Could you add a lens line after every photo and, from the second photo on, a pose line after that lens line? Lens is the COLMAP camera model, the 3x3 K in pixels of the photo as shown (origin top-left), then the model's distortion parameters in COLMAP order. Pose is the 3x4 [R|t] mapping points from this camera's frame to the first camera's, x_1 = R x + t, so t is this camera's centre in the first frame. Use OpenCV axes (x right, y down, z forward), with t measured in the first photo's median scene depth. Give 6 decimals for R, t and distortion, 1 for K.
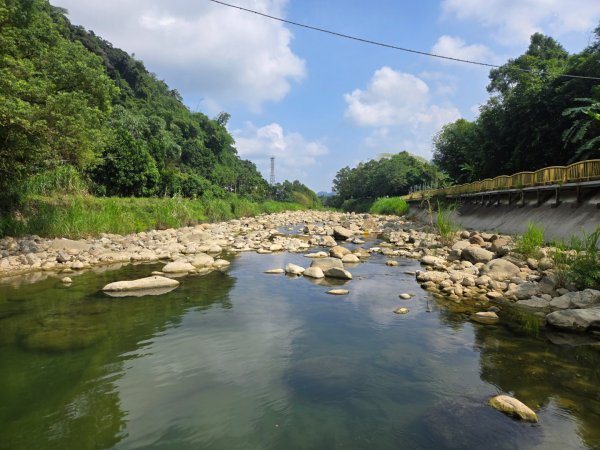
lens RADIAL K [[430.2, 0, 300.0], [0, 430.2, 225.0], [0, 0, 1]] dist [0.001673, -0.000344]
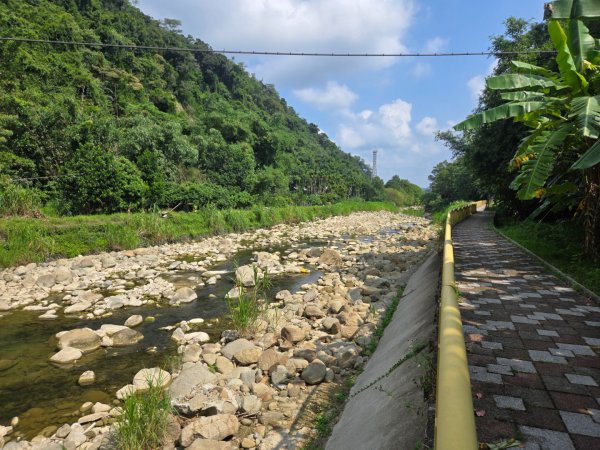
lens RADIAL K [[430.2, 0, 300.0], [0, 430.2, 225.0], [0, 0, 1]] dist [0.001673, -0.000344]
pose [[0.960817, 0.014509, -0.276803, 0.146305], [-0.009863, 0.999786, 0.018169, -0.029229], [0.277008, -0.014727, 0.960755, 0.091325]]
